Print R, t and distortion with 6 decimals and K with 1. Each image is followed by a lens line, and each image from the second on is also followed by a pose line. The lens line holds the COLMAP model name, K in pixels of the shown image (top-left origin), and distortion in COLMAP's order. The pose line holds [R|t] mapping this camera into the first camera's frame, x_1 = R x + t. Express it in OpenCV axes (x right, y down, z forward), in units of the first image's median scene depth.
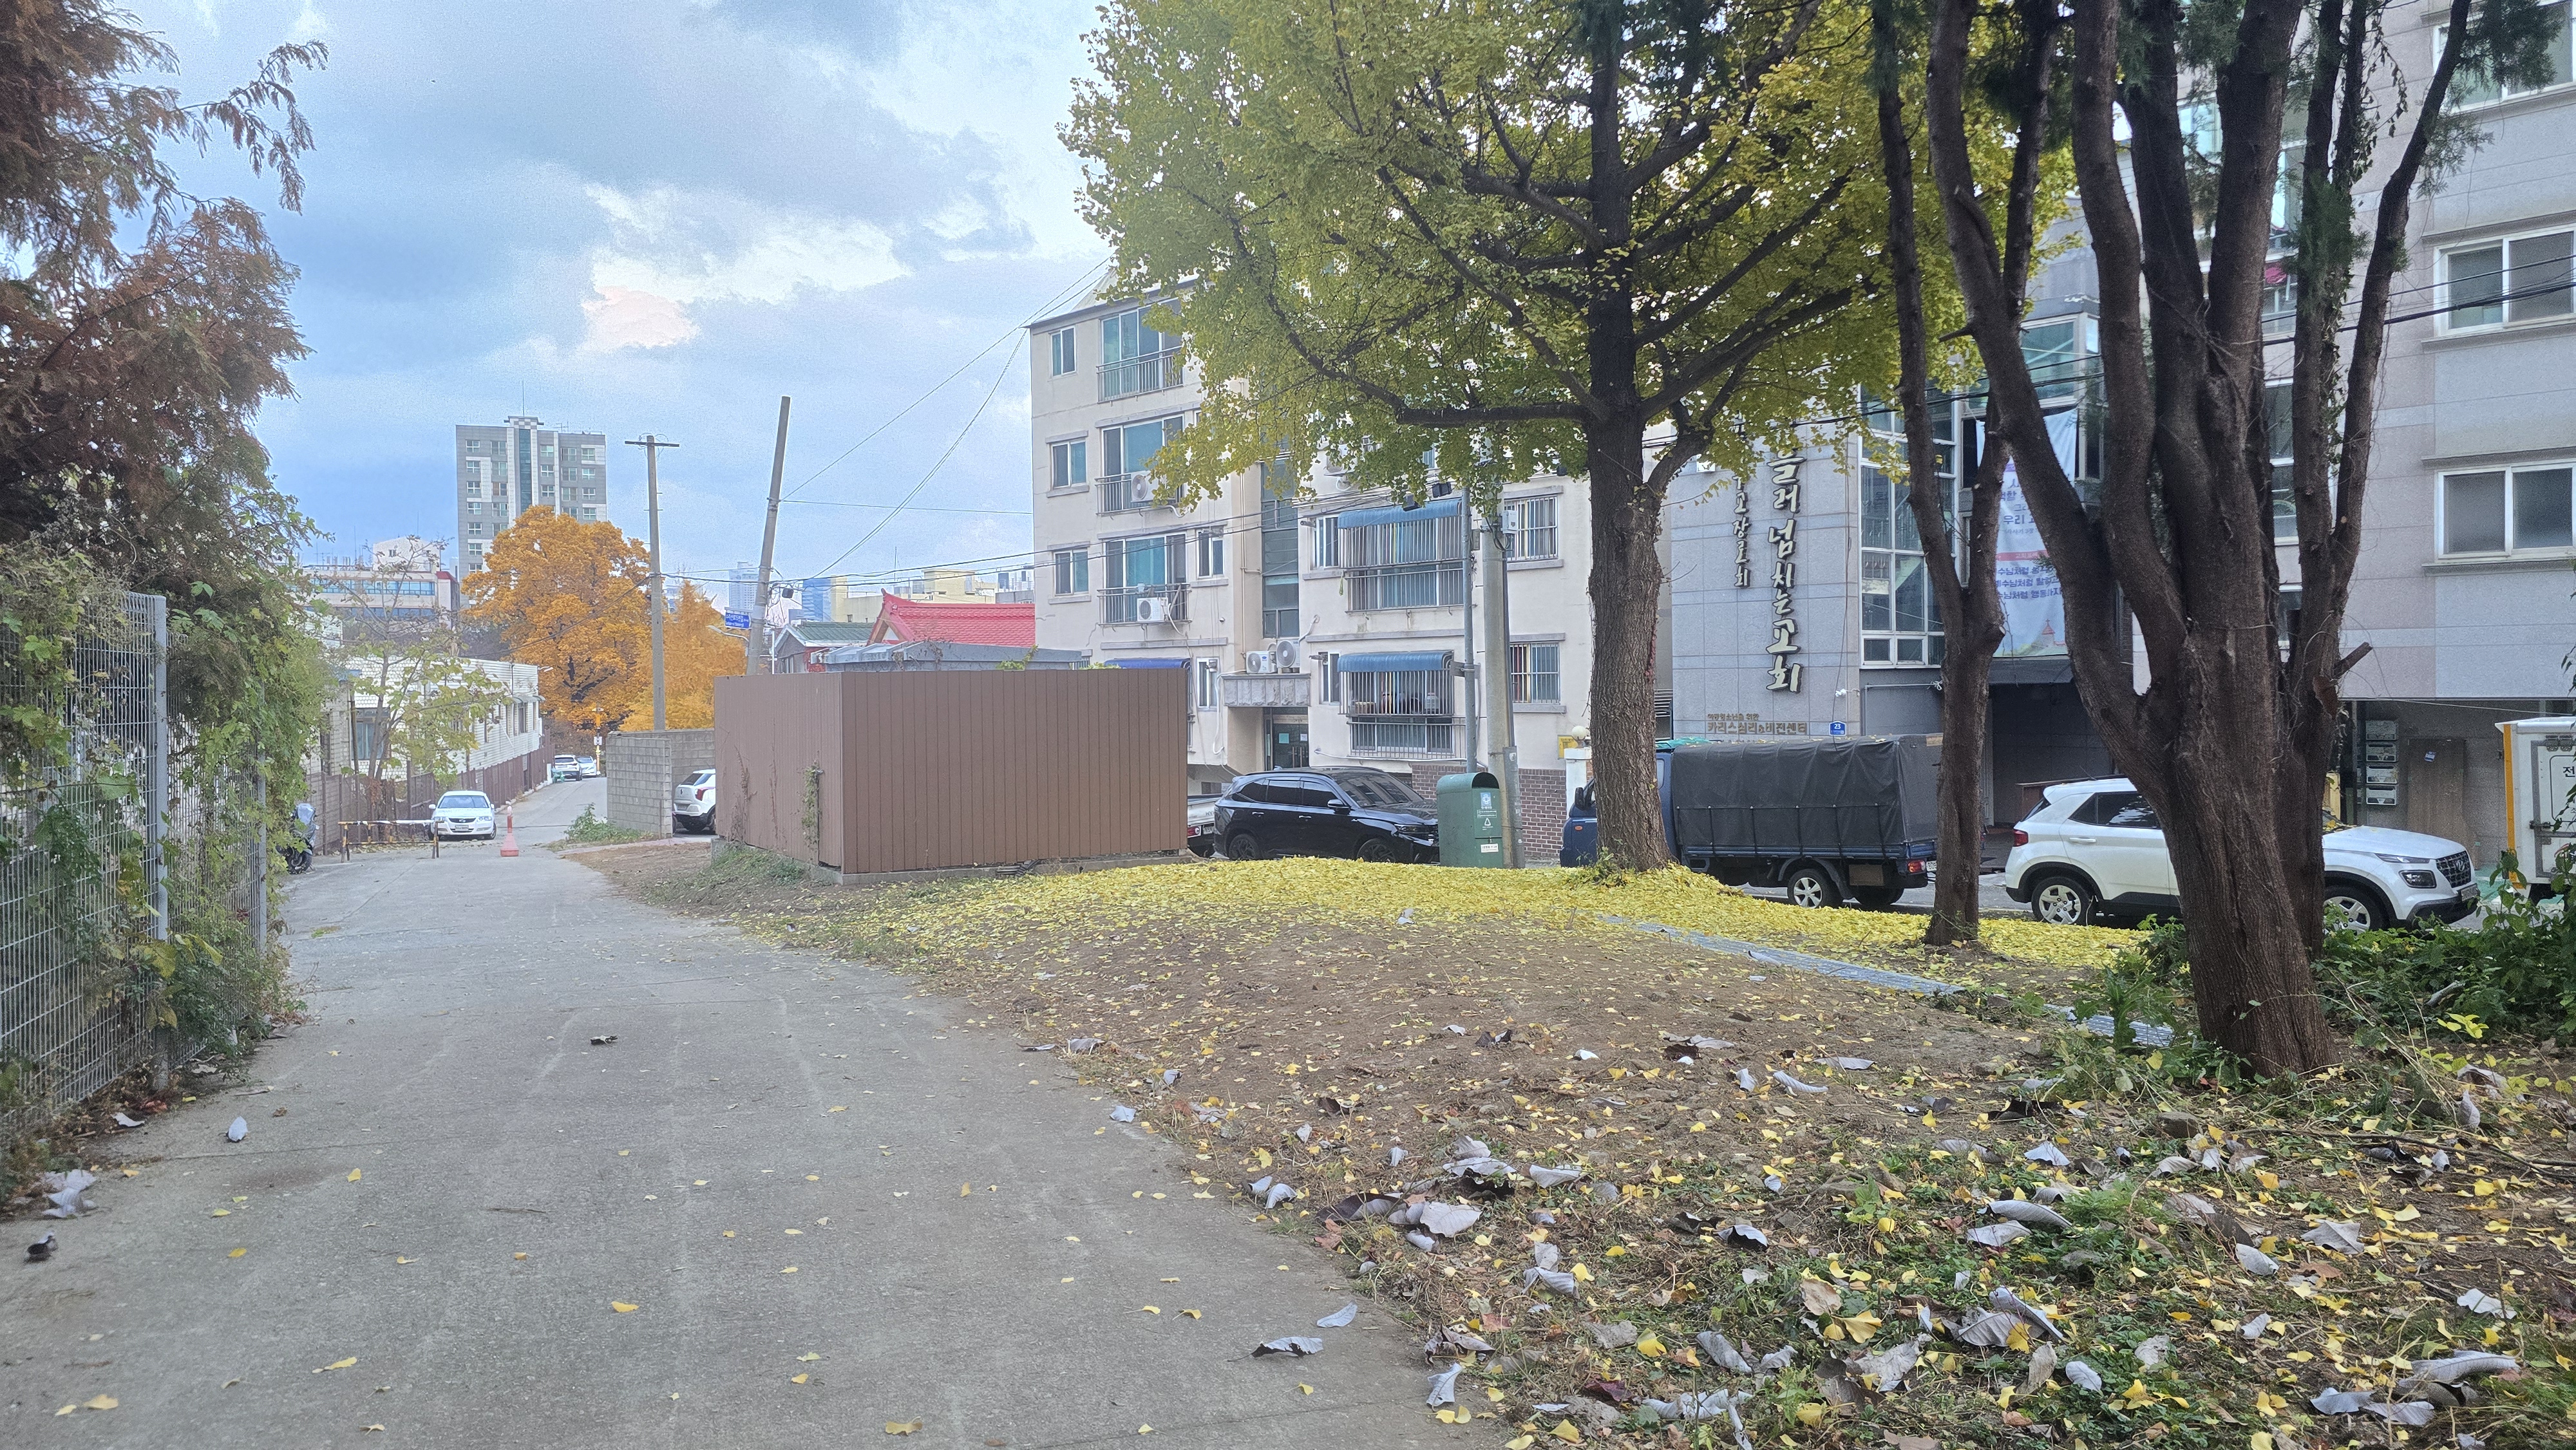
lens RADIAL K [[1720.6, 0, 1275.1], [0, 1720.6, 716.3], [0, 0, 1]] dist [0.066977, -0.062949]
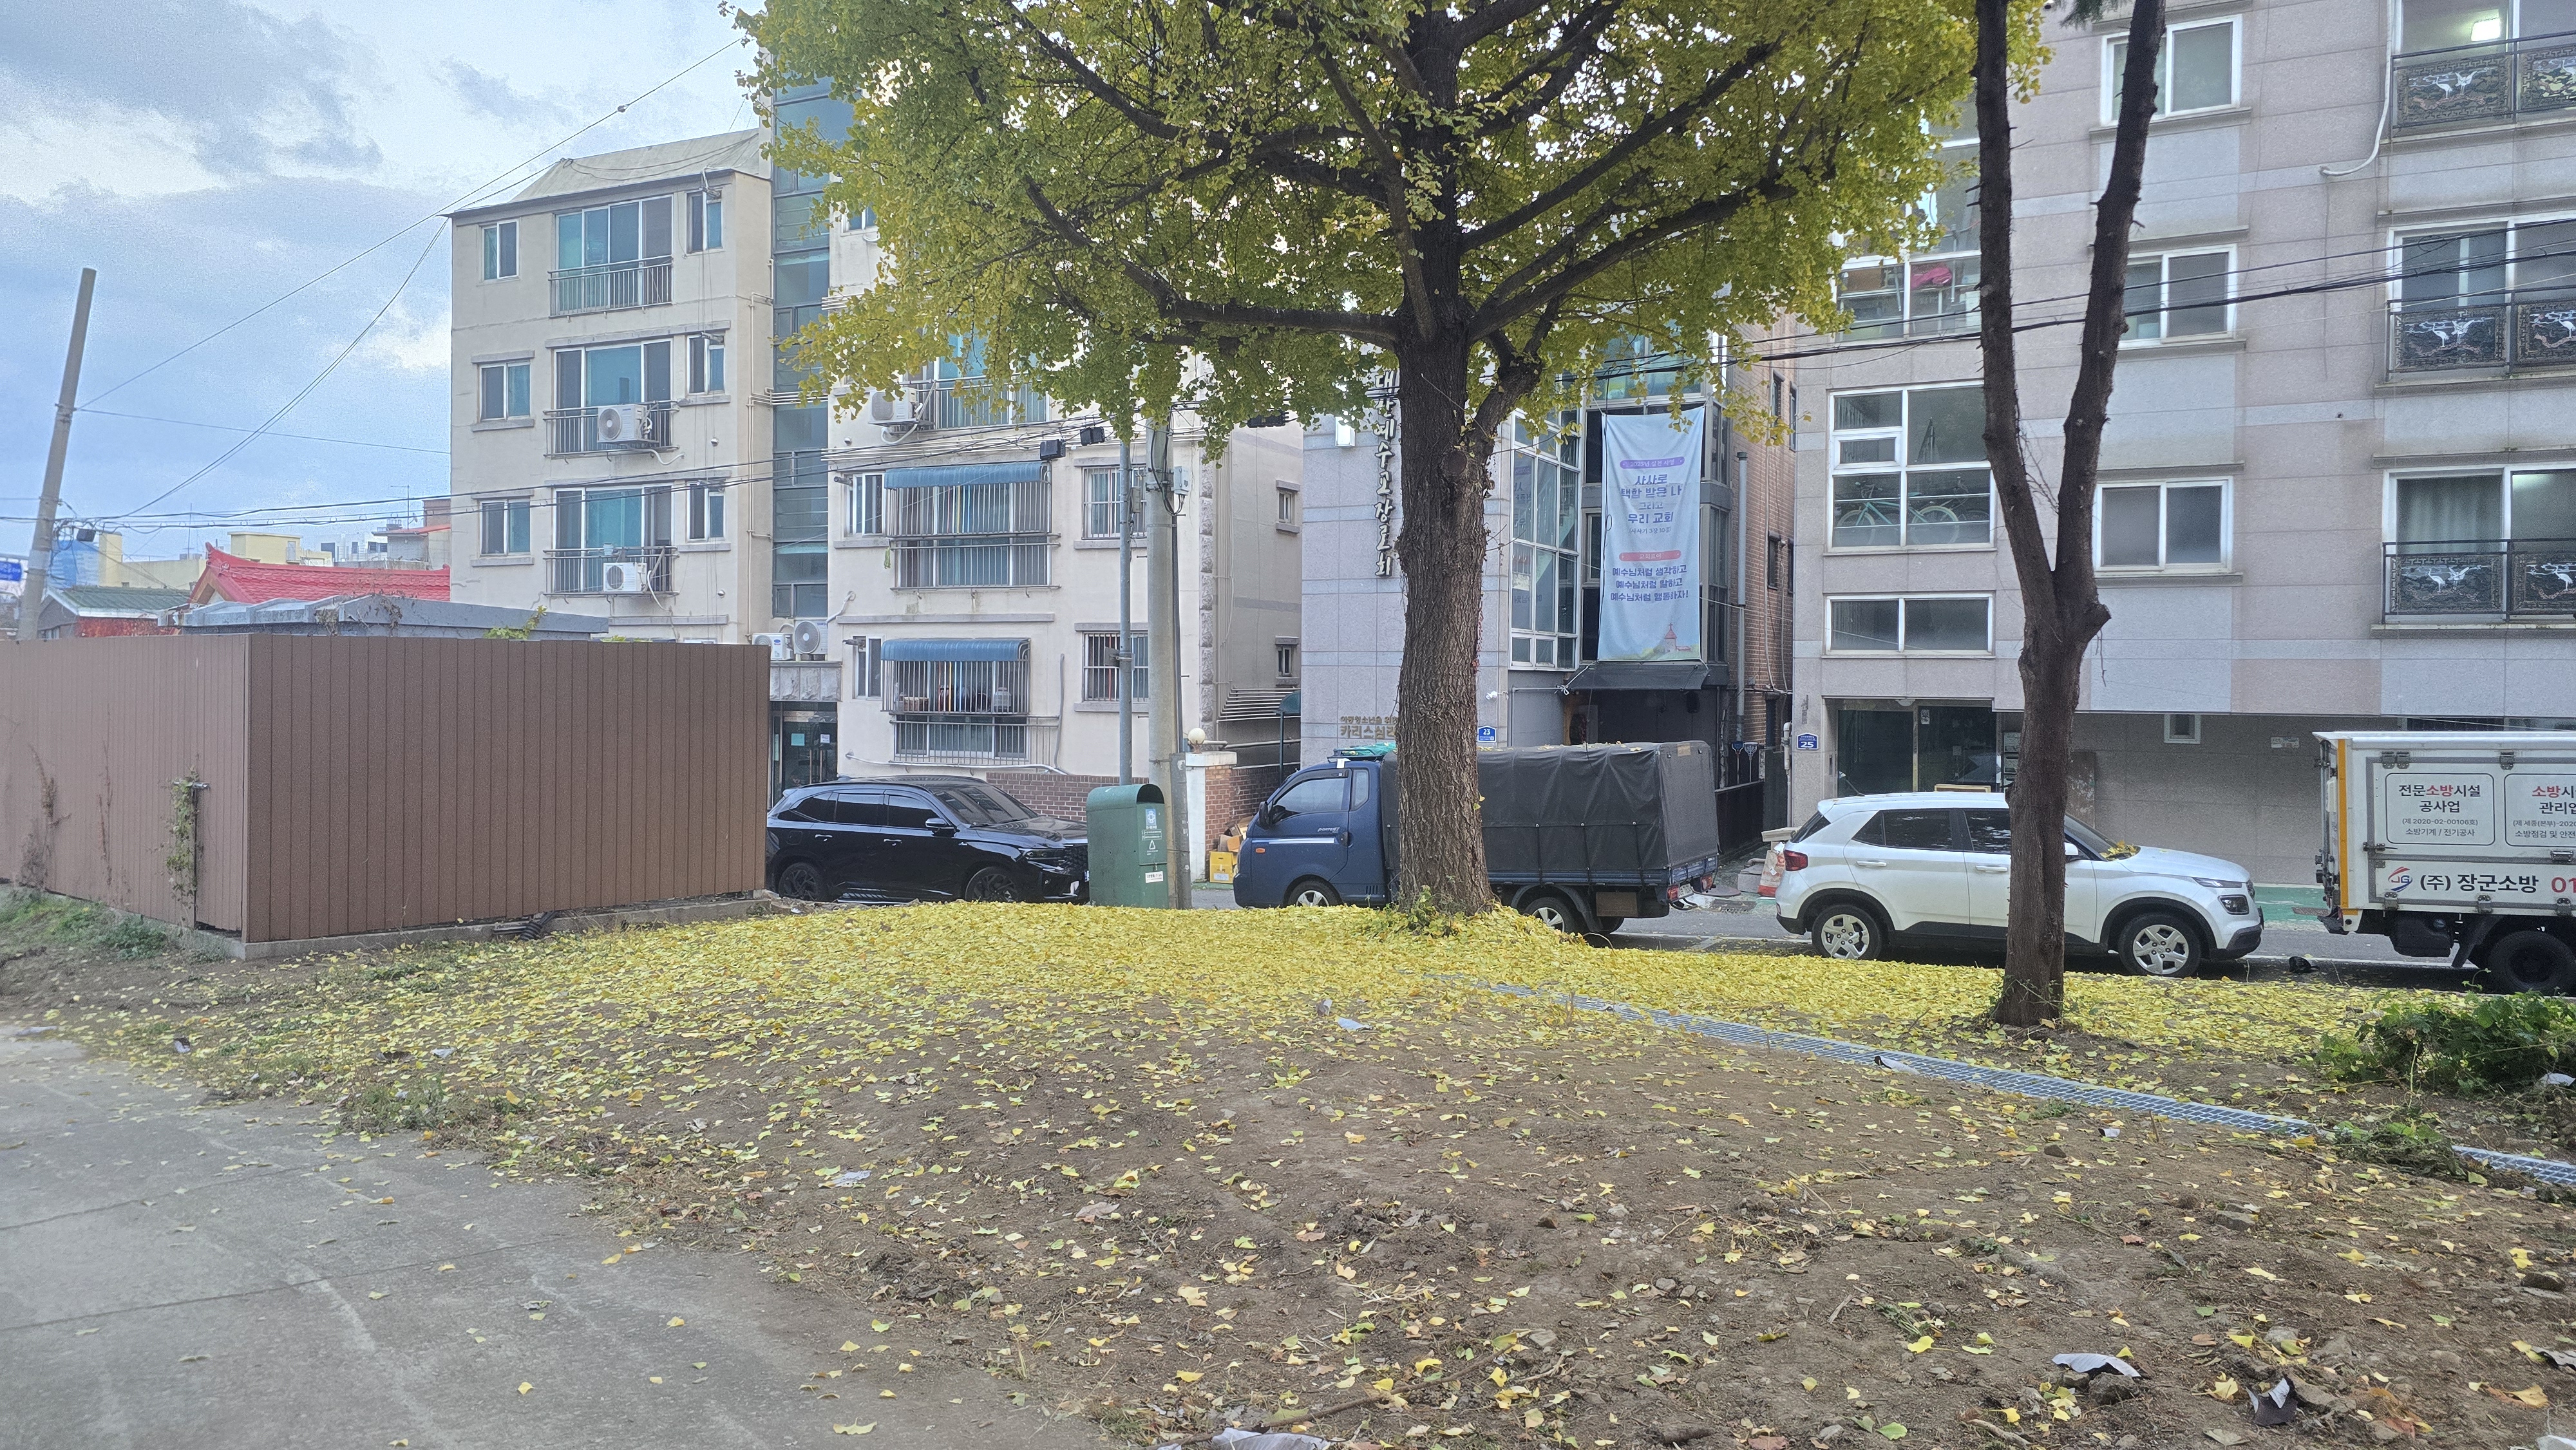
lens RADIAL K [[1720.6, 0, 1299.9], [0, 1720.6, 699.2], [0, 0, 1]] dist [0.066977, -0.062949]
pose [[0.937108, 0.017471, 0.348602, -0.081268], [-0.013657, 0.999817, -0.013393, 0.001908], [-0.348772, 0.007790, 0.937175, 0.180727]]
